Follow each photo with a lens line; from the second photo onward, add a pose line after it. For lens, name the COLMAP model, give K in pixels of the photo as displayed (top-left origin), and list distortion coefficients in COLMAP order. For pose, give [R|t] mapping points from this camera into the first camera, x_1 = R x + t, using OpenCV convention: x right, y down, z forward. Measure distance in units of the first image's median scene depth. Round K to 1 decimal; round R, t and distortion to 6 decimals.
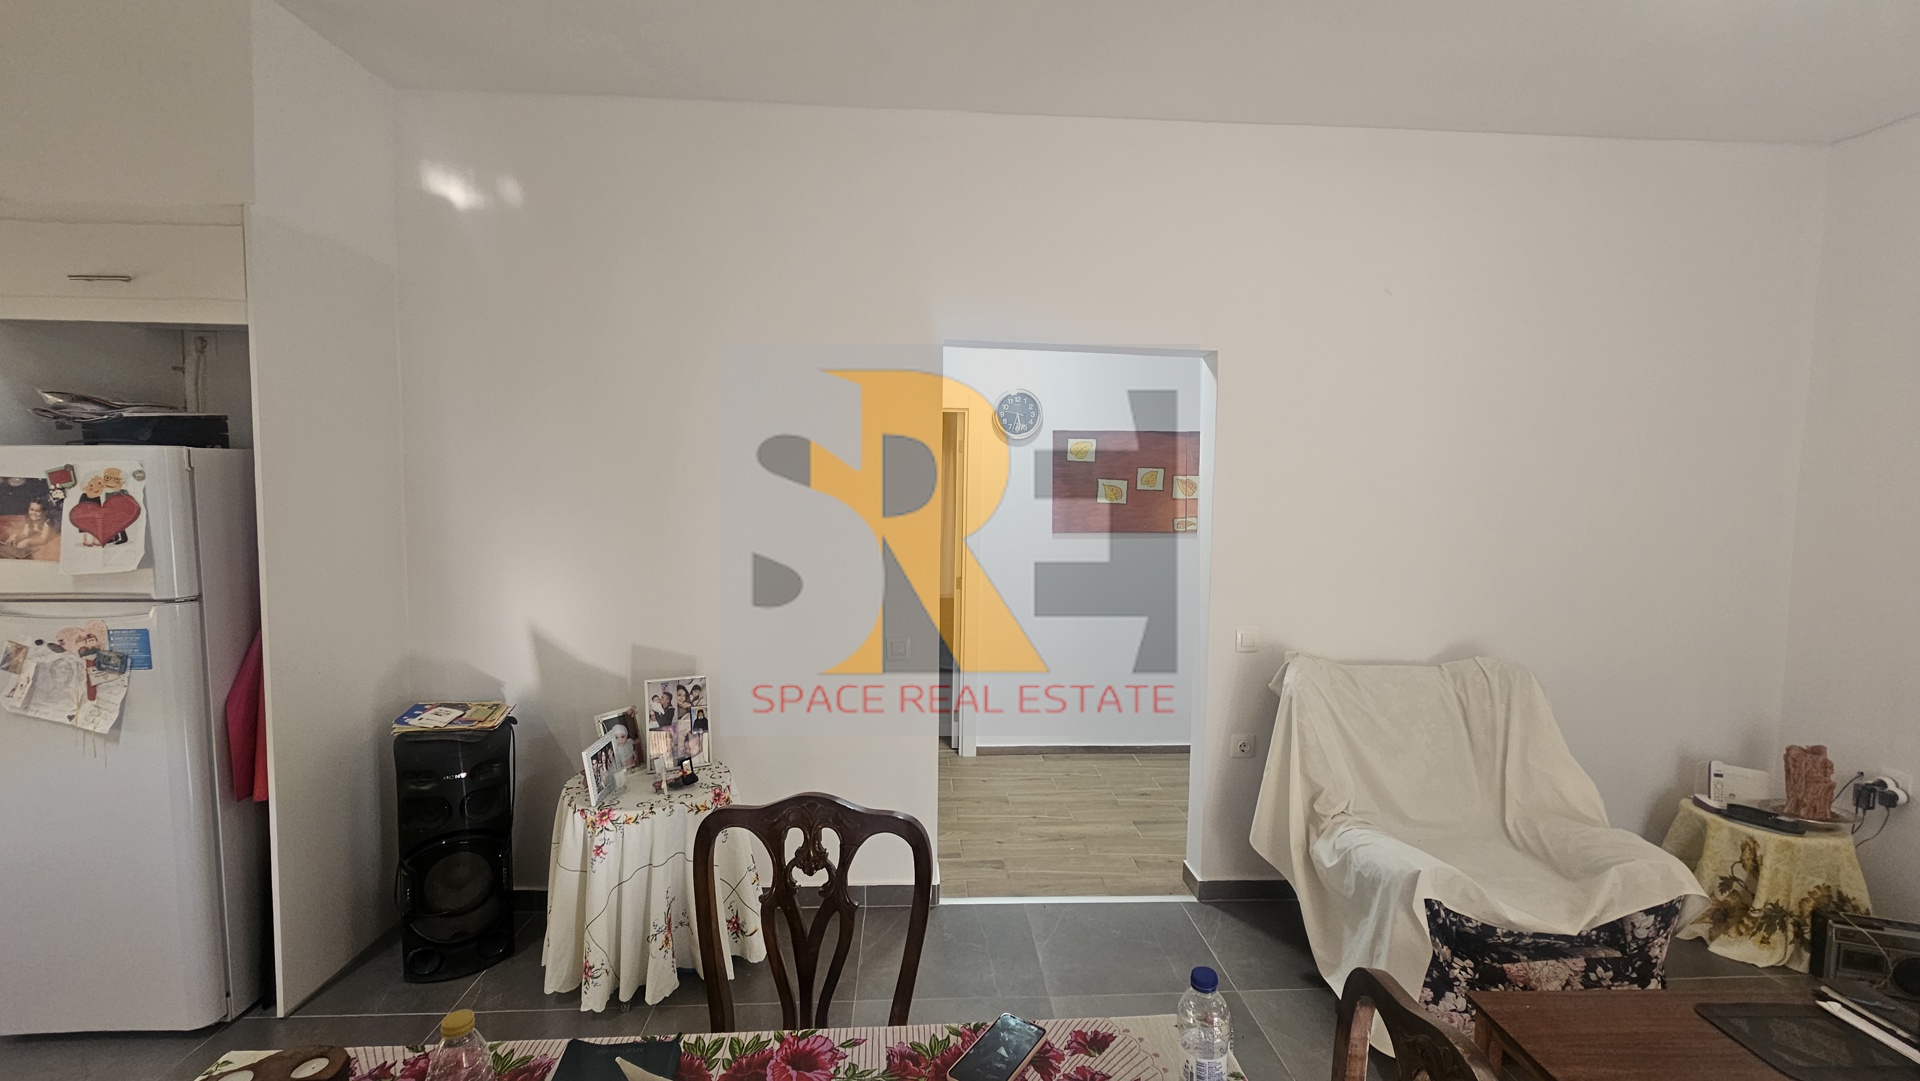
lens RADIAL K [[787.0, 0, 961.4], [0, 787.0, 538.4], [0, 0, 1]] dist [-0.003620, 0.002323]
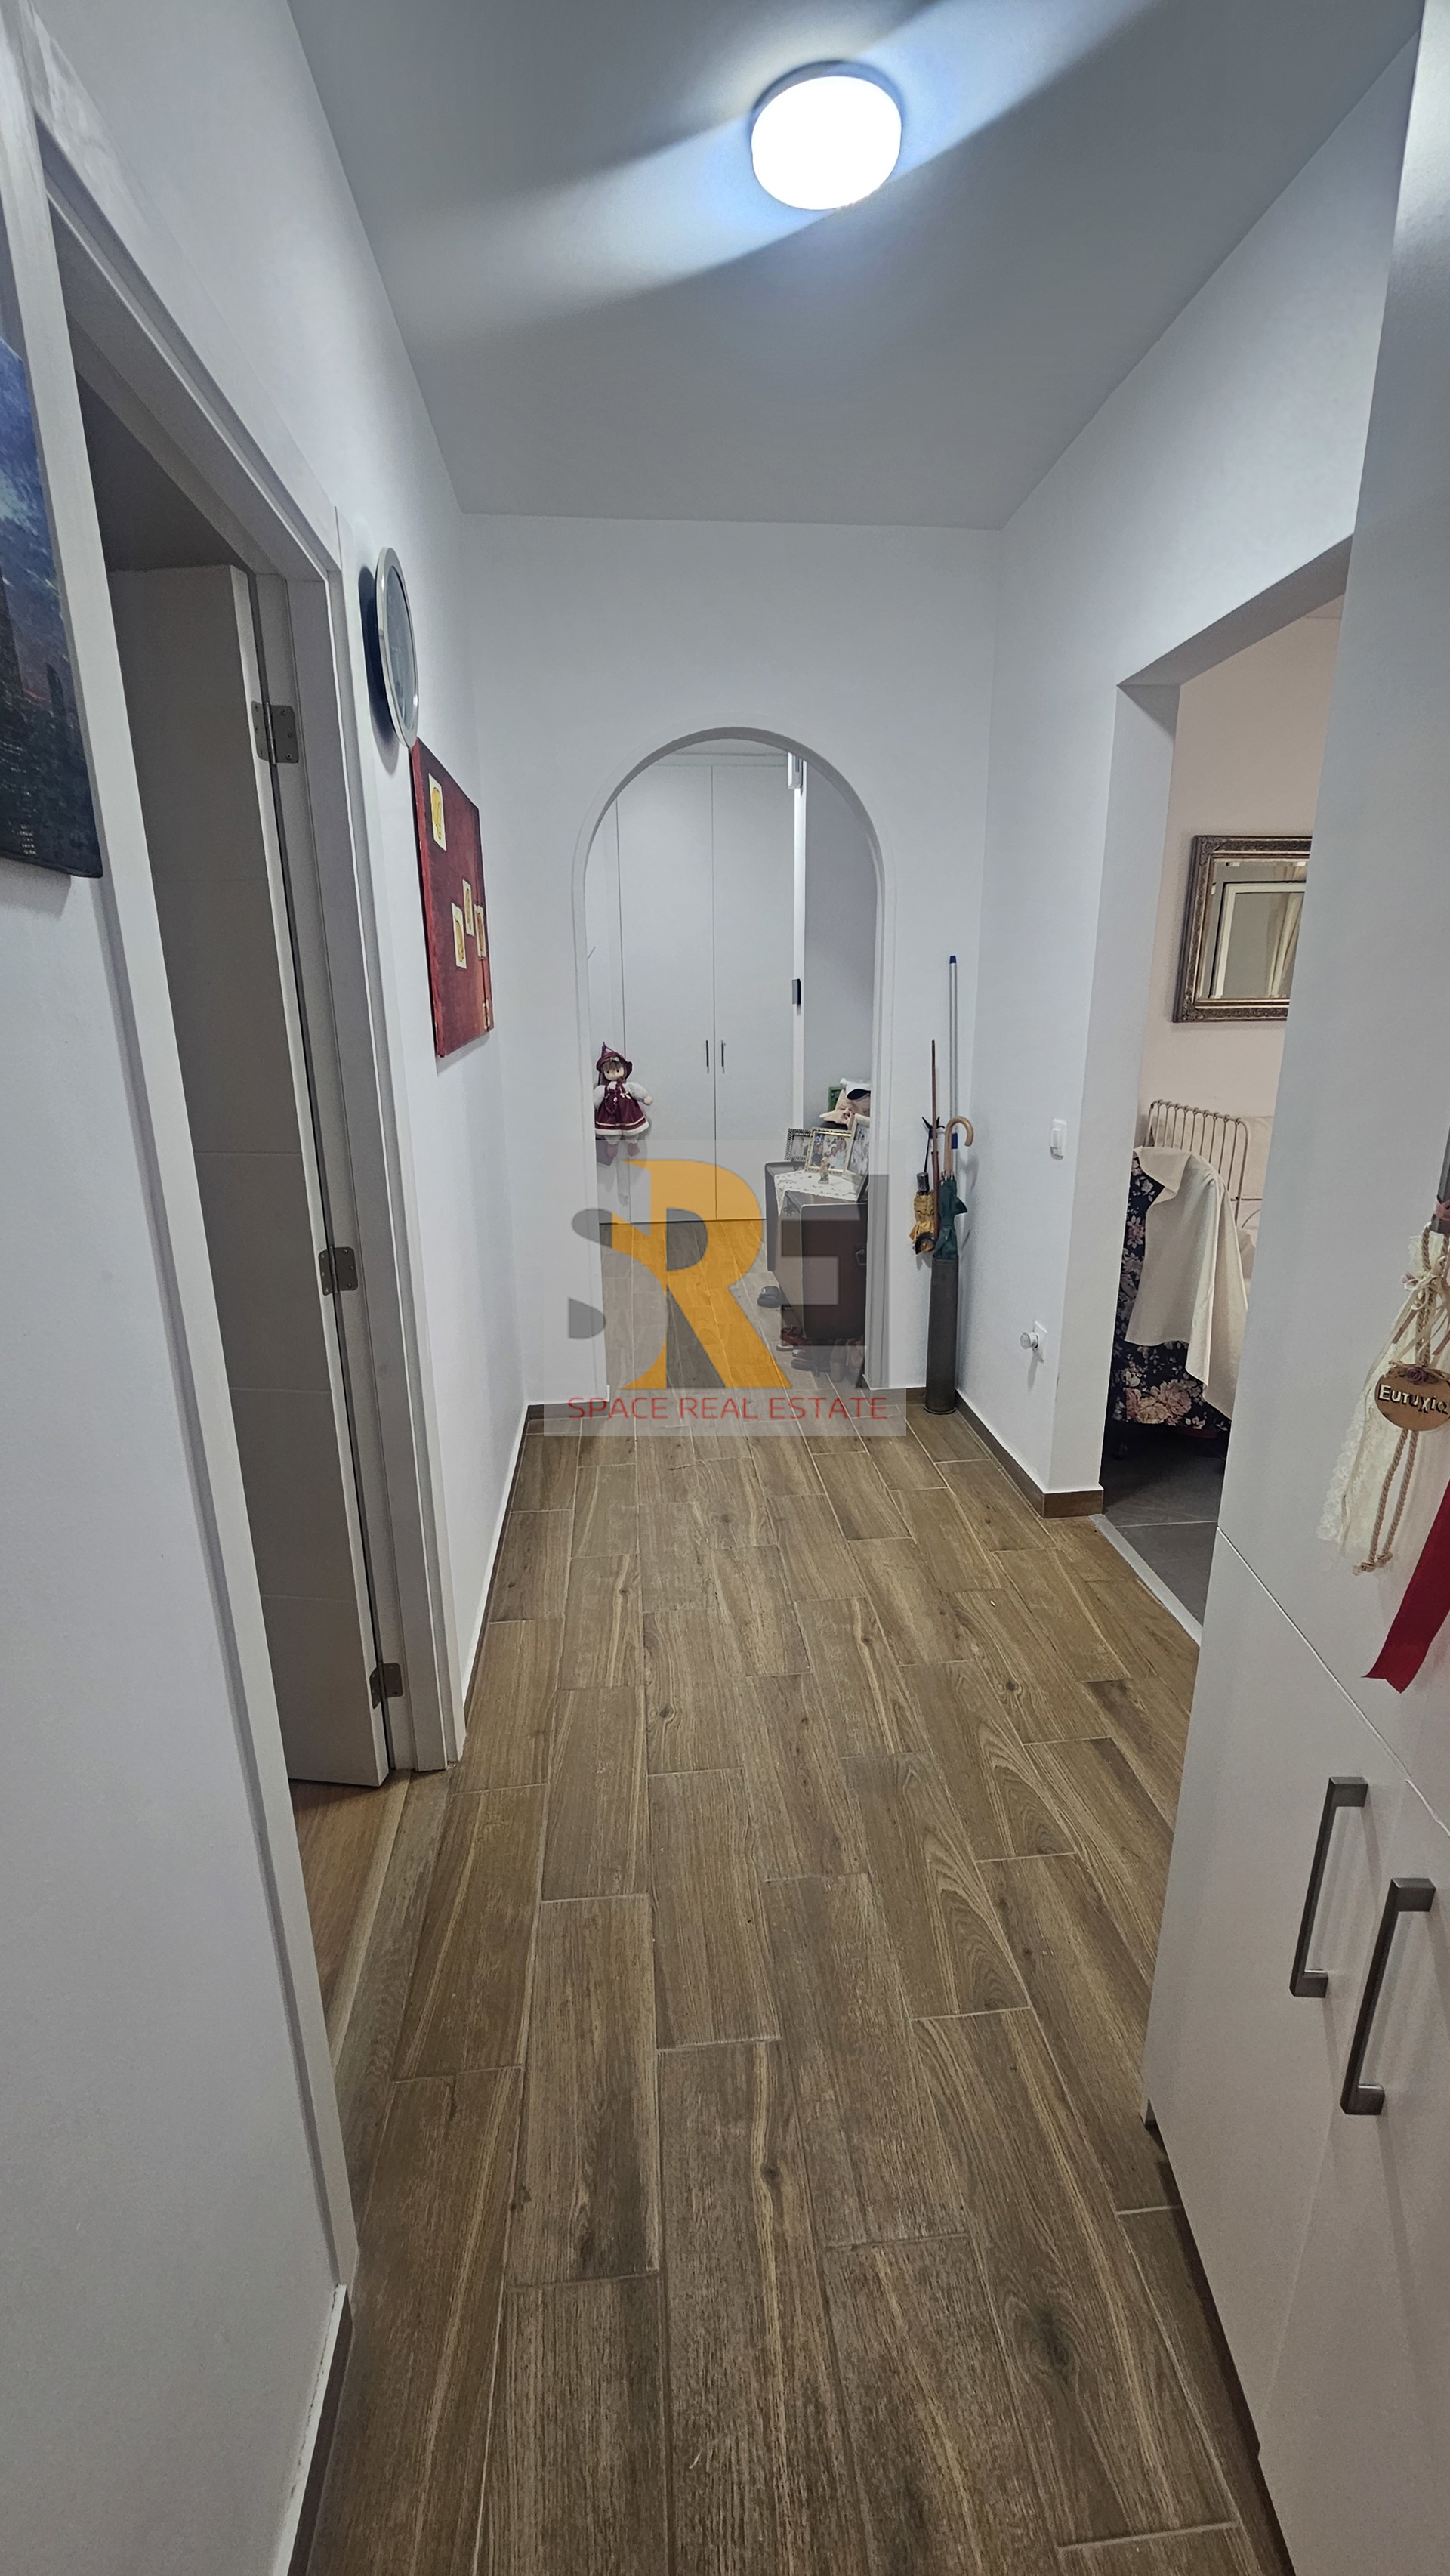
lens RADIAL K [[1055.8, 0, 724.4], [0, 1055.8, 1302.7], [0, 0, 1]] dist [-0.003620, 0.002323]
pose [[-0.033058, -0.306133, 0.951415, -0.824485], [0.071914, 0.948739, 0.307771, -0.086325], [-0.996863, 0.078595, -0.009348, 1.947608]]
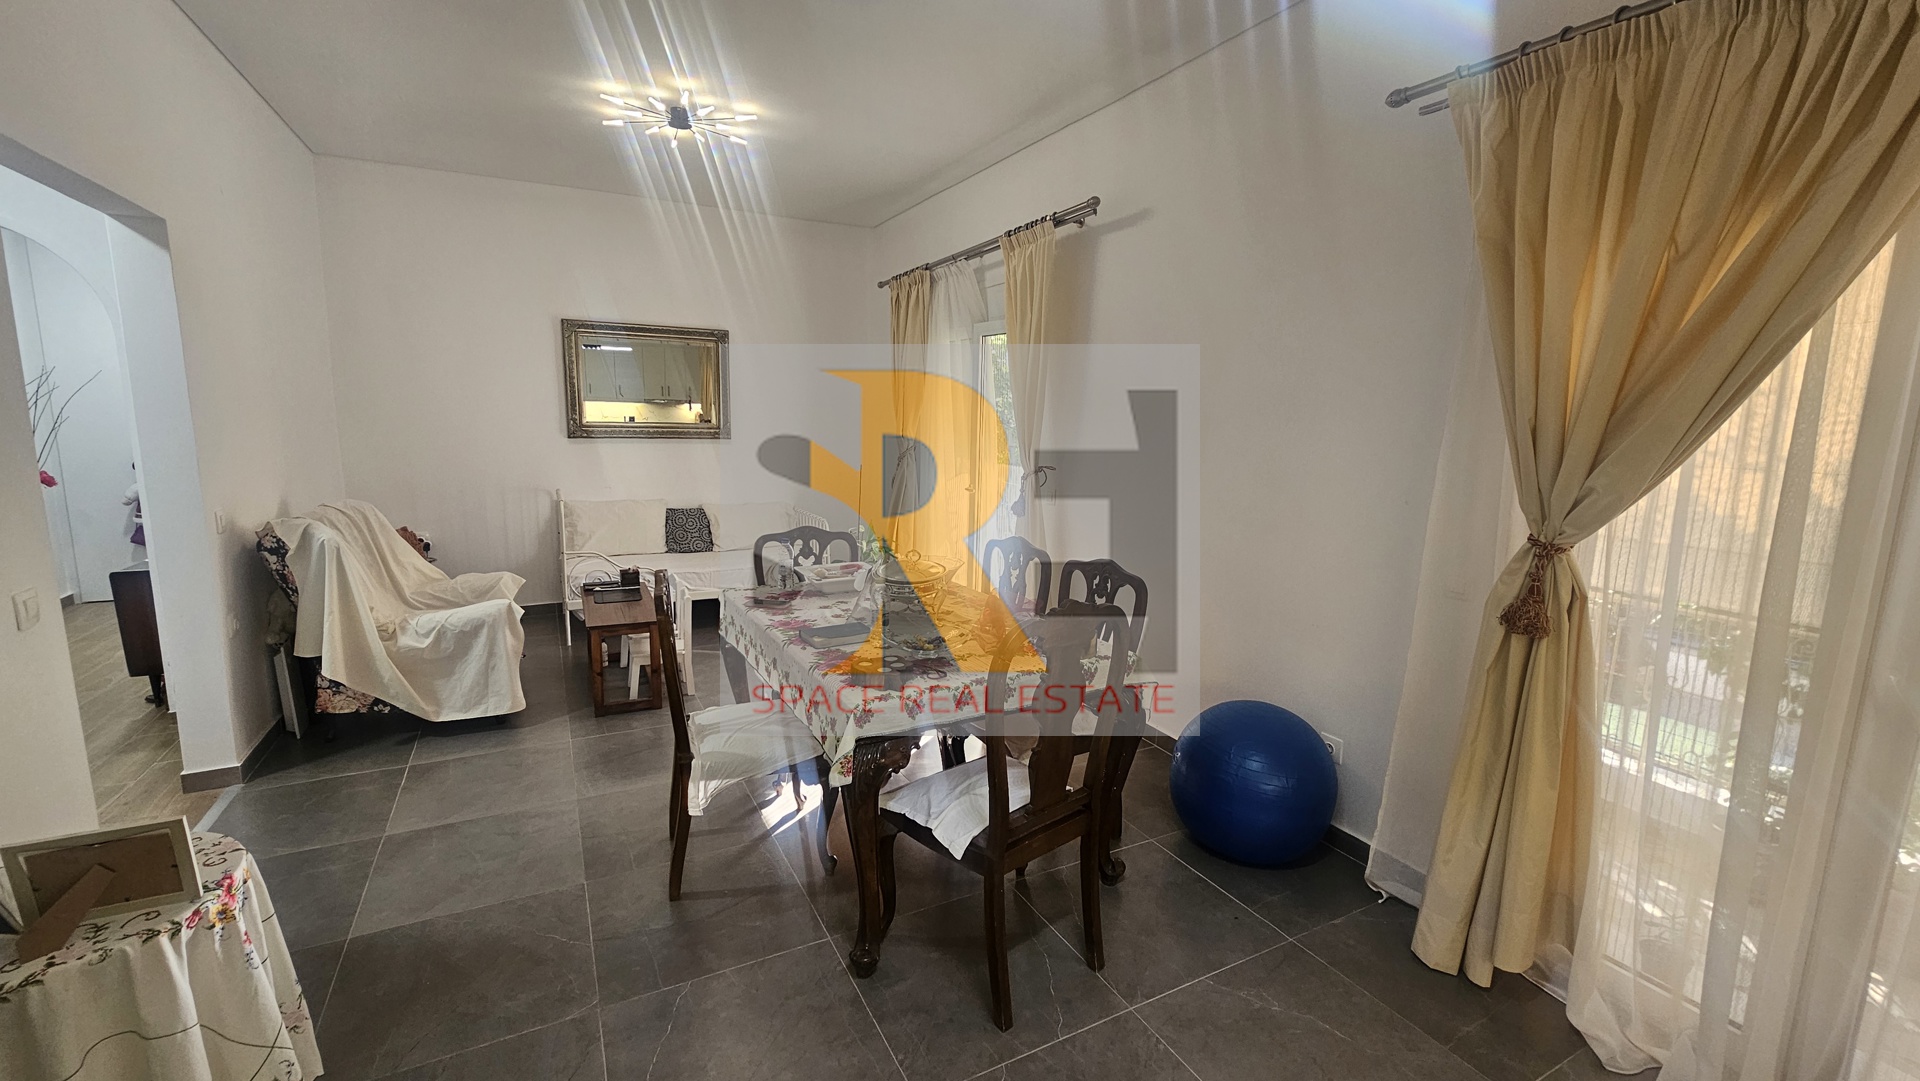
lens RADIAL K [[787.0, 0, 958.3], [0, 787.0, 536.1], [0, 0, 1]] dist [-0.003620, 0.002323]
pose [[-0.416074, -0.164420, 0.894343, -1.348010], [0.029347, 0.980577, 0.193927, -0.031690], [-0.908857, 0.106934, -0.403167, 0.773826]]
